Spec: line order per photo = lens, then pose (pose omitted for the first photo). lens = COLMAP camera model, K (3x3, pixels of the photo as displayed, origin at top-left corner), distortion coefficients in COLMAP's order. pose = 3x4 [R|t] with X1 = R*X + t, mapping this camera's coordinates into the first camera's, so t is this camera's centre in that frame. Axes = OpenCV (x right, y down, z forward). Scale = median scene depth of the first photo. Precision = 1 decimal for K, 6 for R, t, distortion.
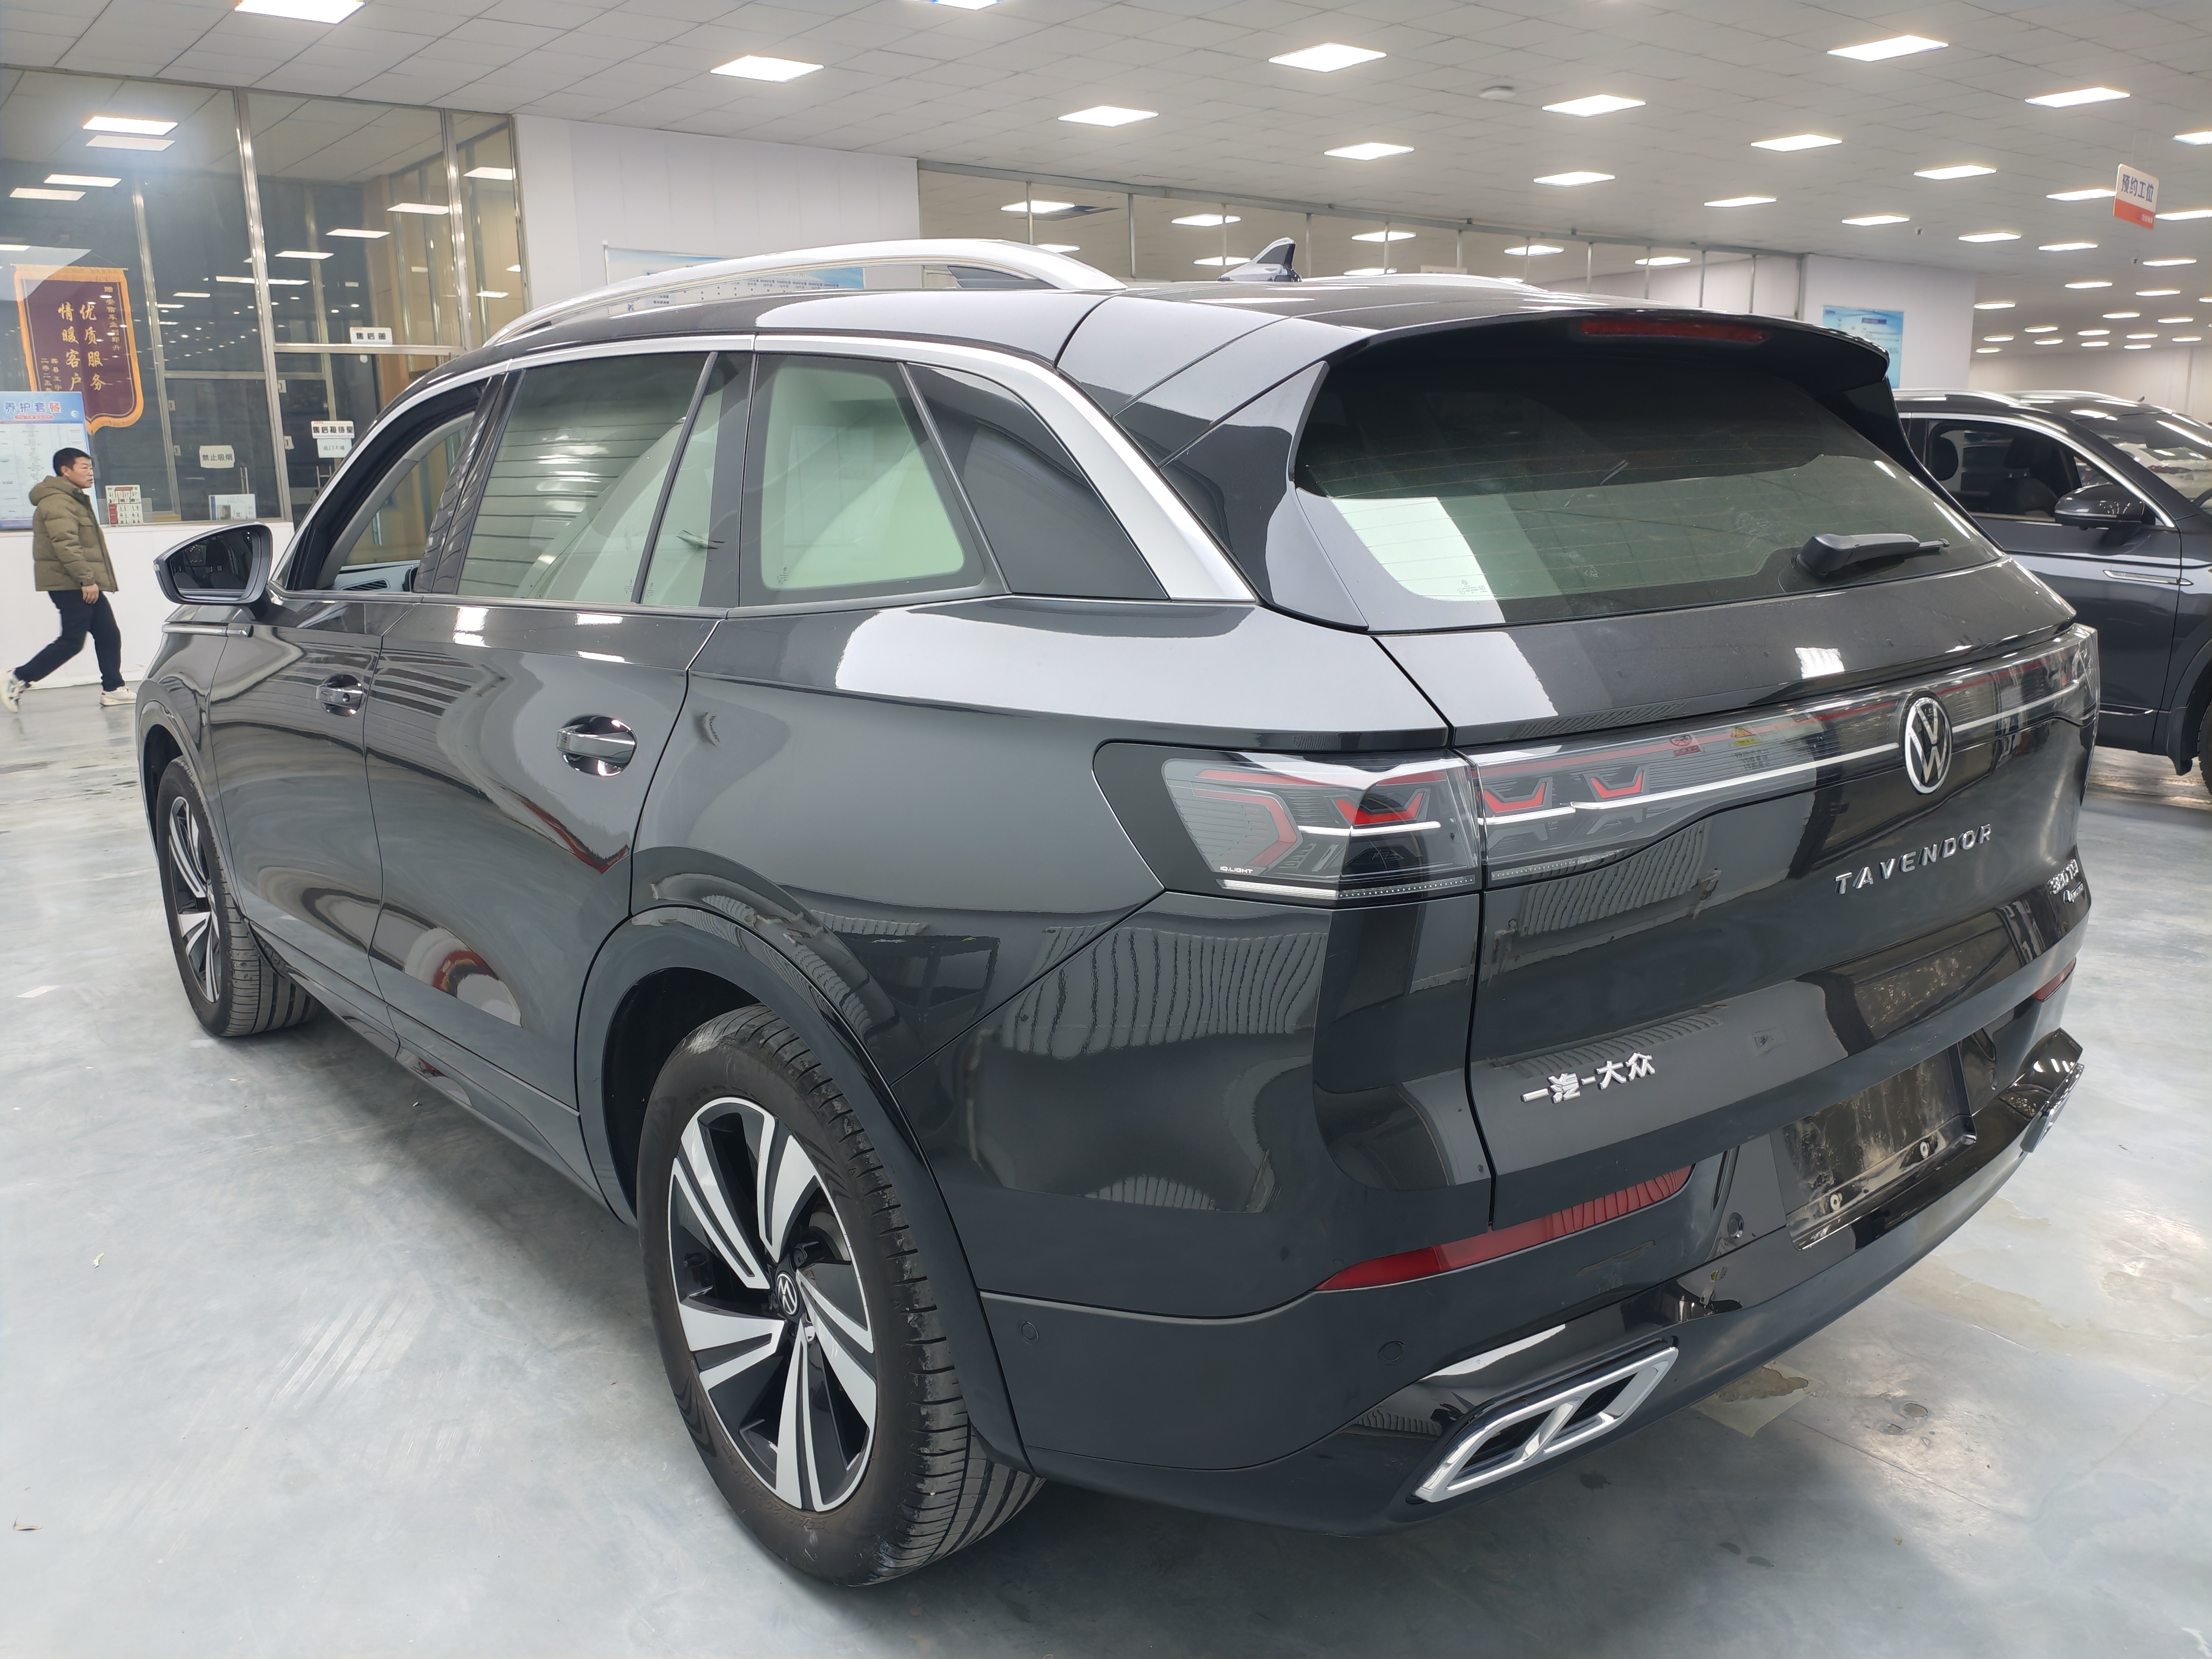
lens RADIAL K [[1707.4, 0, 1106.0], [0, 1707.4, 829.5], [0, 0, 1]] dist [0.008470, -0.013427]
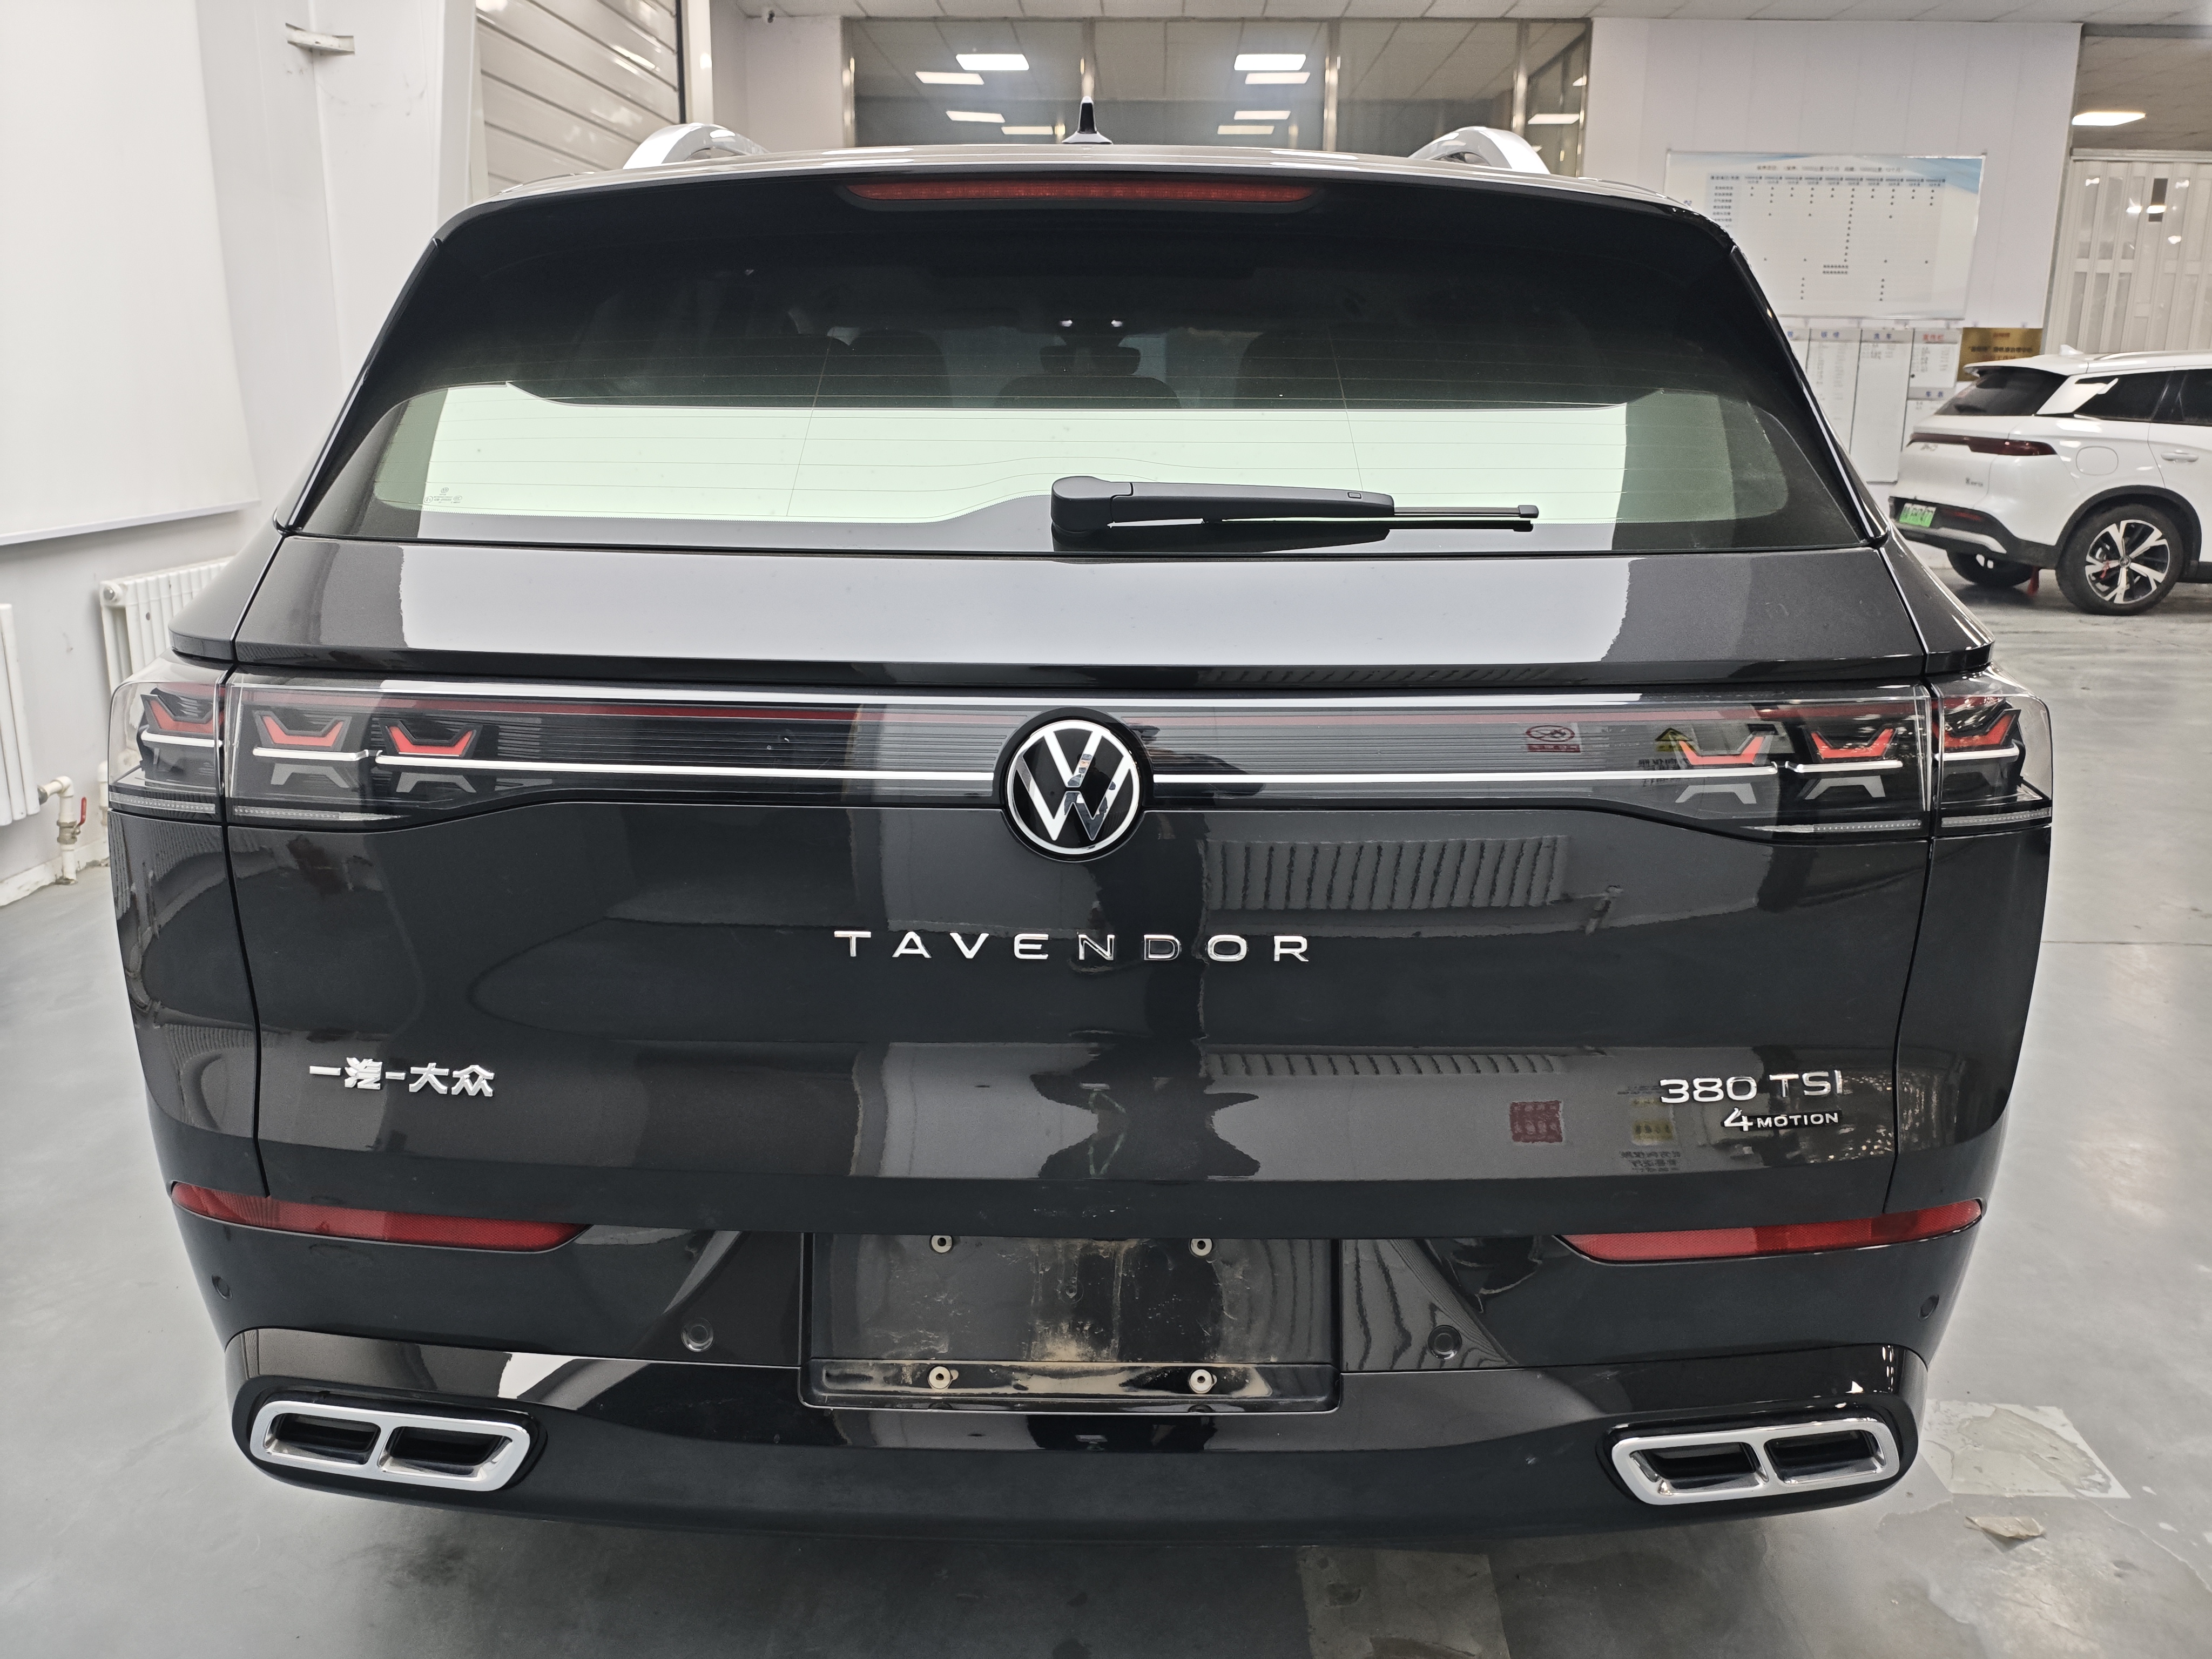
lens RADIAL K [[1707.4, 0, 1106.0], [0, 1707.4, 829.5], [0, 0, 1]] dist [0.008470, -0.013427]
pose [[0.762628, 0.191866, -0.617727, 0.906721], [-0.164111, 0.981140, 0.102136, -0.103577], [0.625673, 0.023484, 0.779732, 0.469945]]
